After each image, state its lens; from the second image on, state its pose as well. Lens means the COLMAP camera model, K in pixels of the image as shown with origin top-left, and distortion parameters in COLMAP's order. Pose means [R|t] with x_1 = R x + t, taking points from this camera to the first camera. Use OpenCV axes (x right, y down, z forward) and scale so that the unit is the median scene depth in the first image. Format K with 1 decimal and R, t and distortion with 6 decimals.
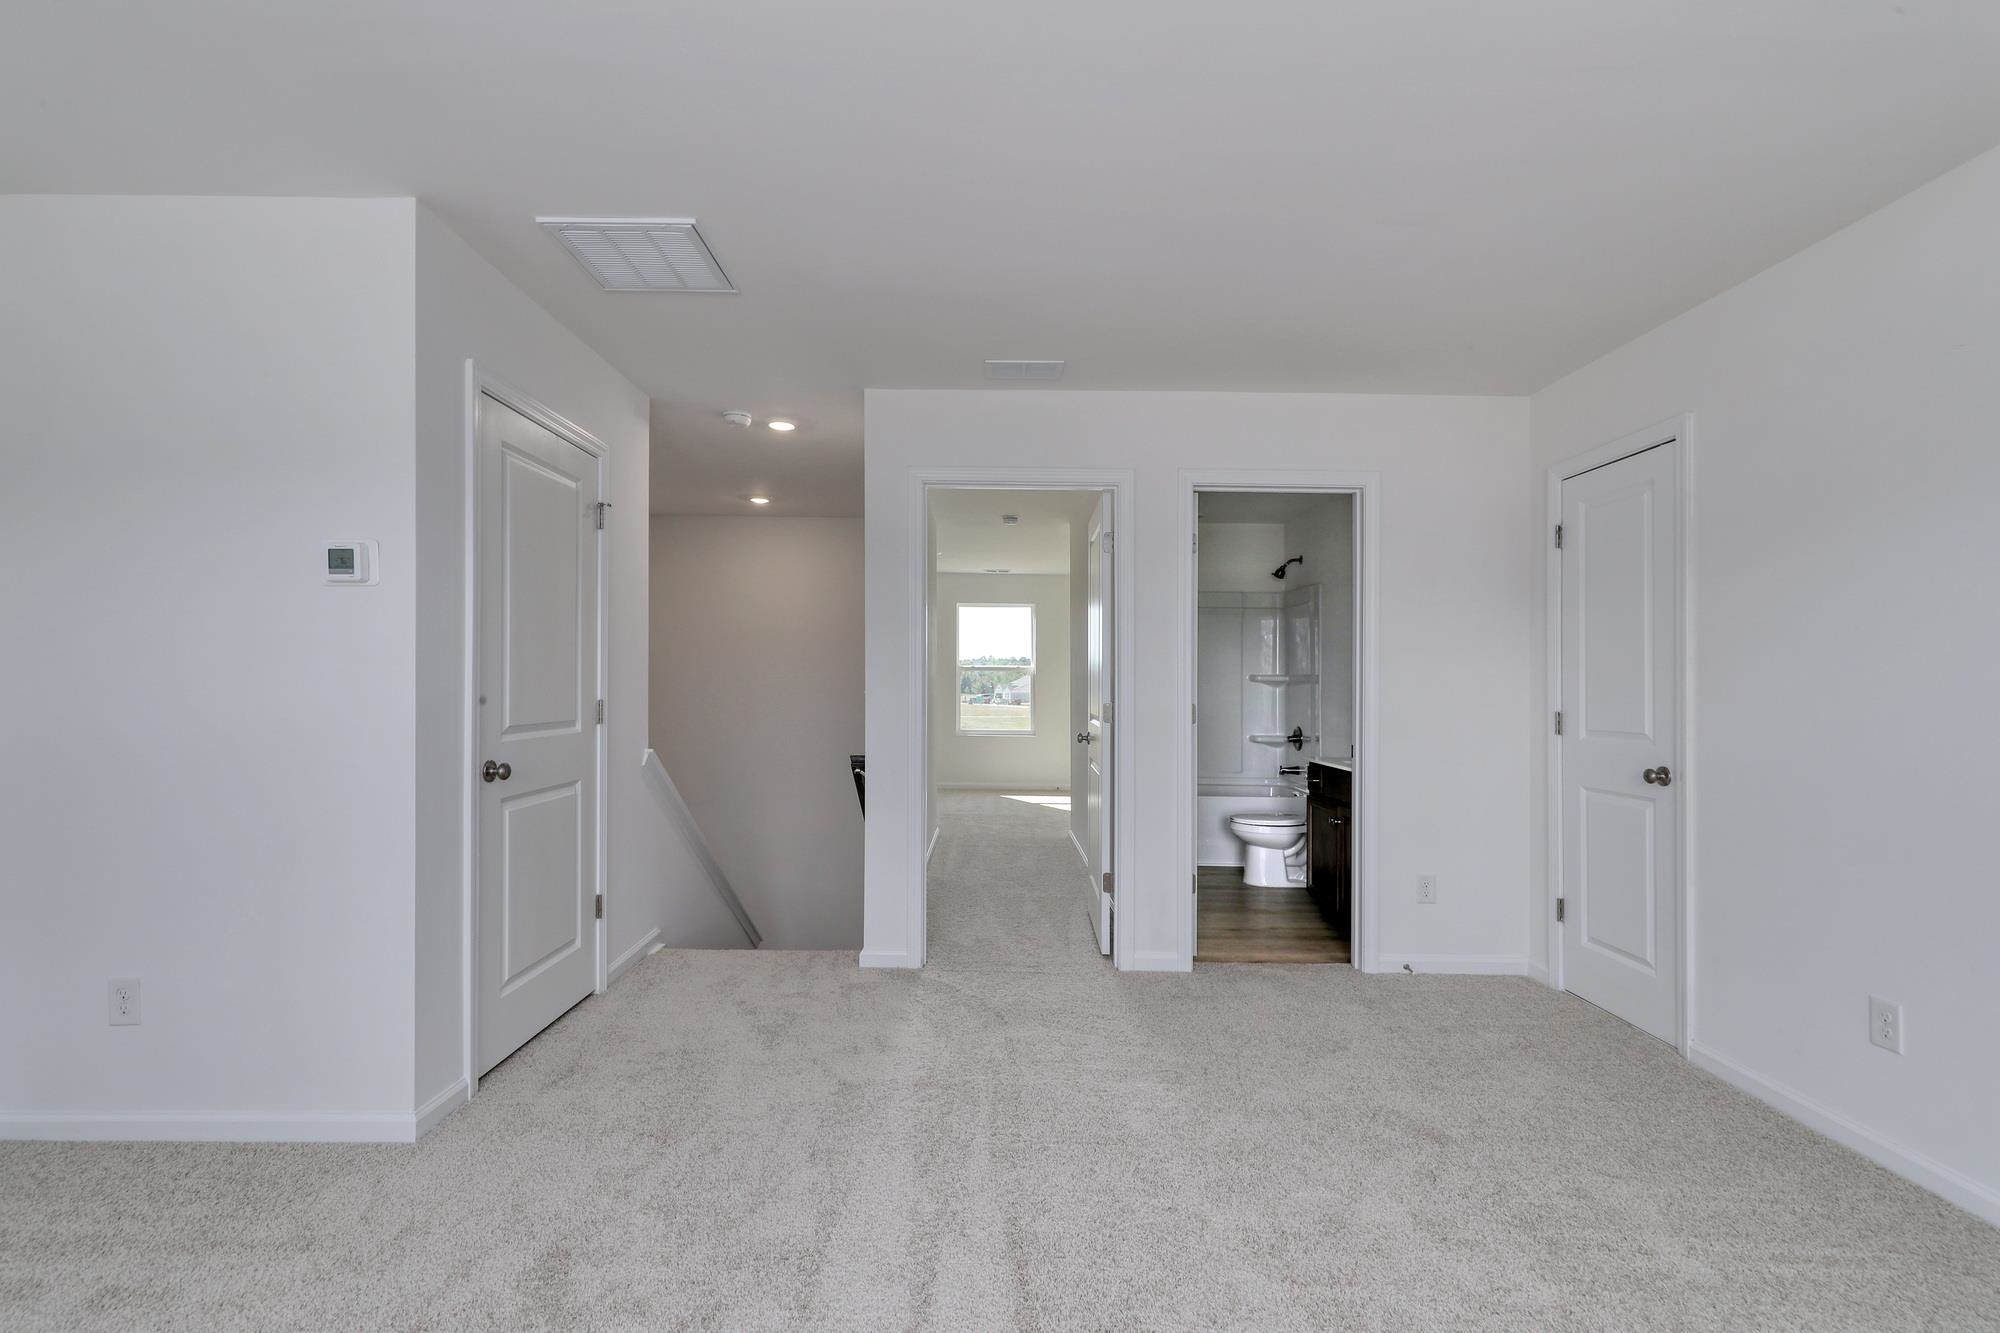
lens RADIAL K [[918.4, 0, 998.1], [0, 918.4, 679.2], [0, 0, 1]] dist [0.000532, -0.000025]
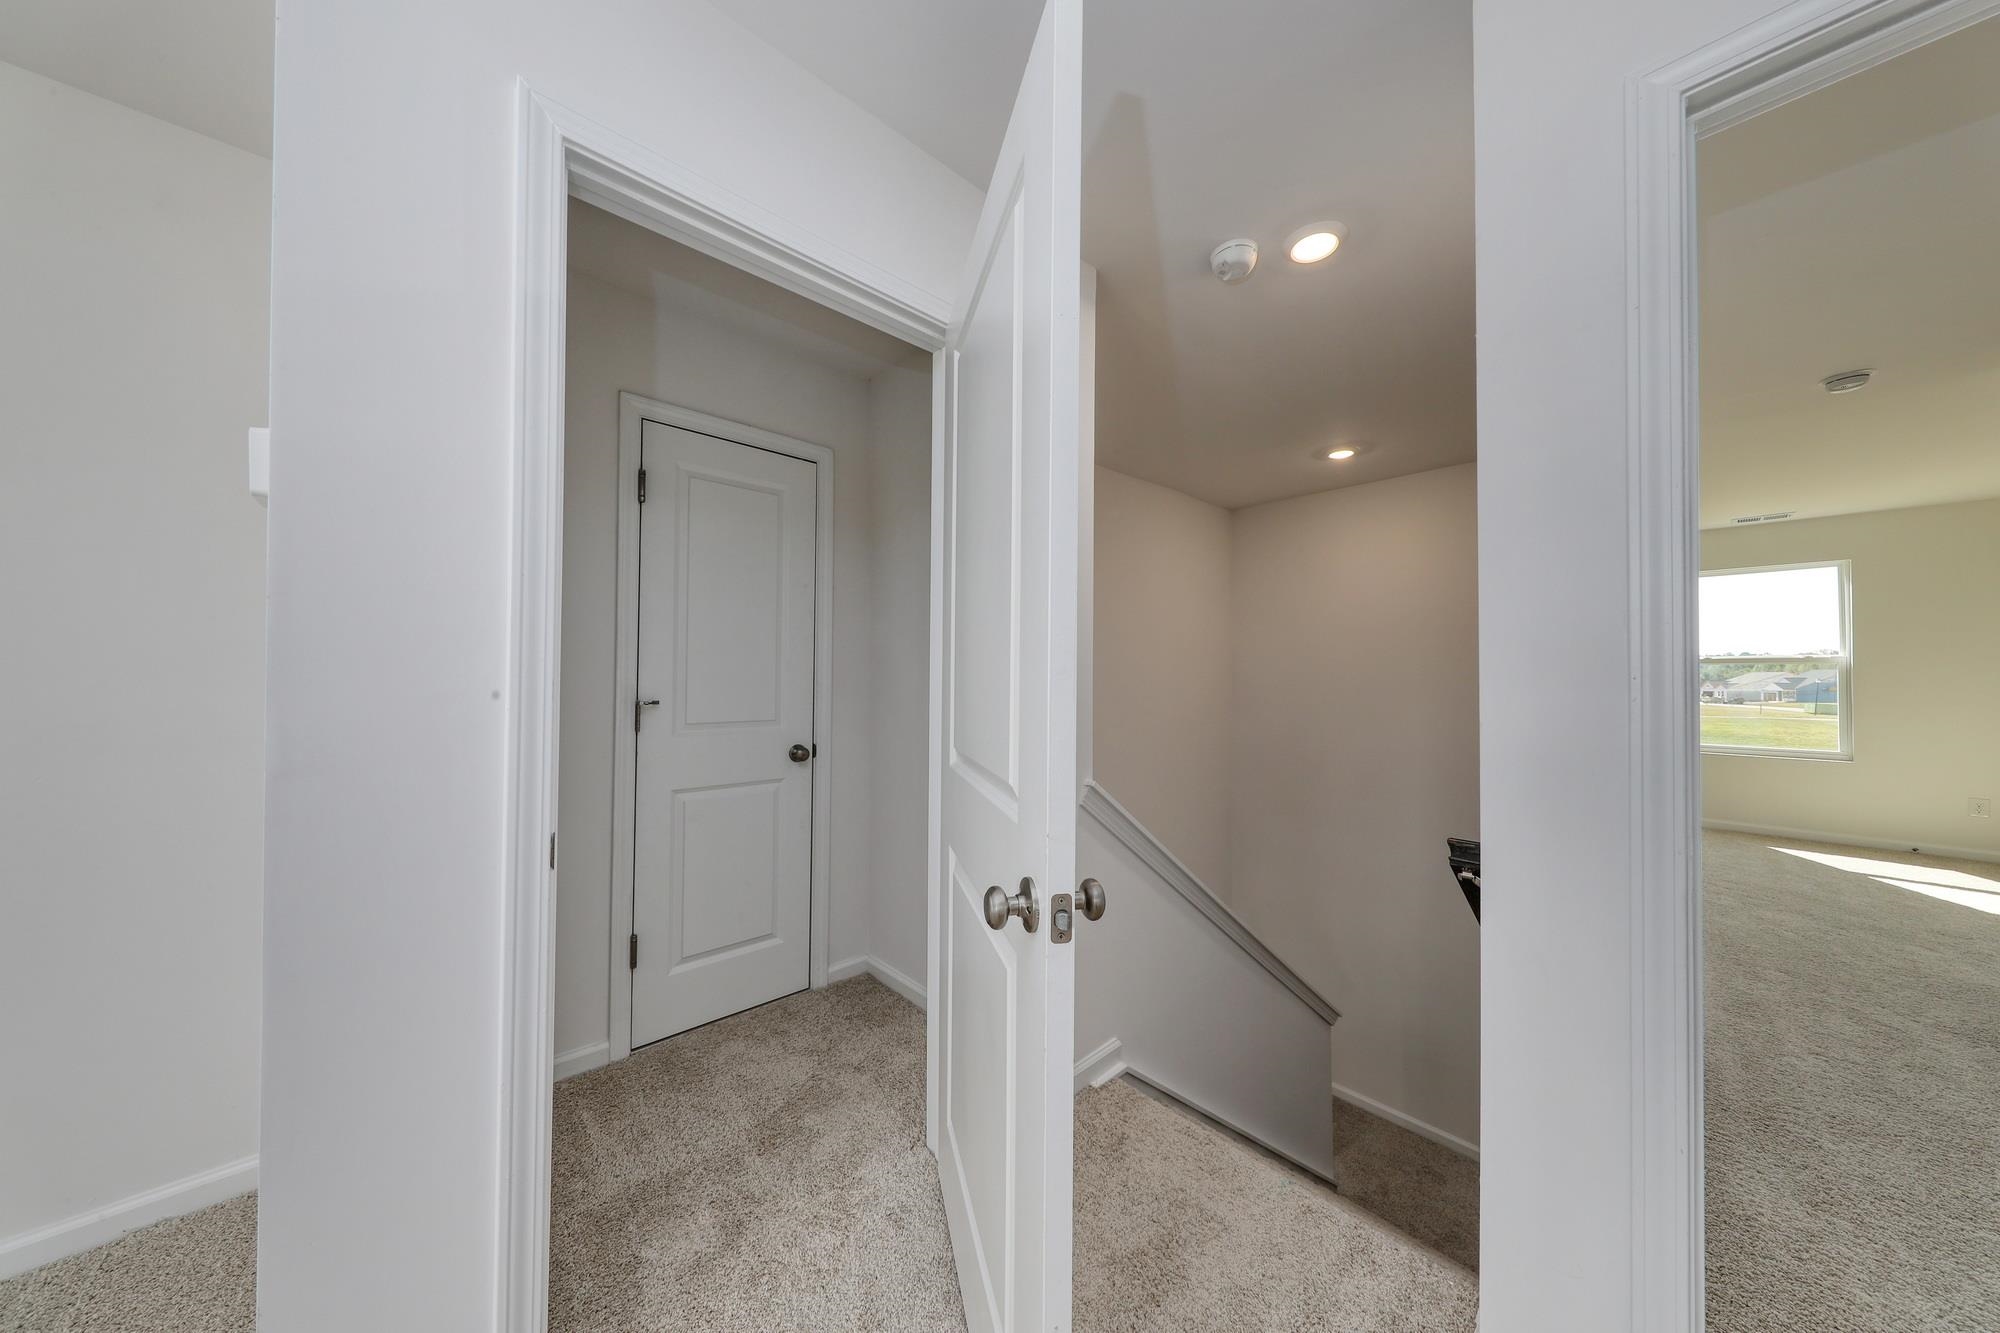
lens RADIAL K [[637.5, 0, 1003.3], [0, 637.5, 683.4], [0, 0, 1]] dist [-0.001315, -0.000126]
pose [[0.671263, -0.004209, -0.741207, -0.032882], [0.007764, 0.999969, 0.001354, 0.001073], [0.741178, -0.006664, 0.671275, 0.280513]]
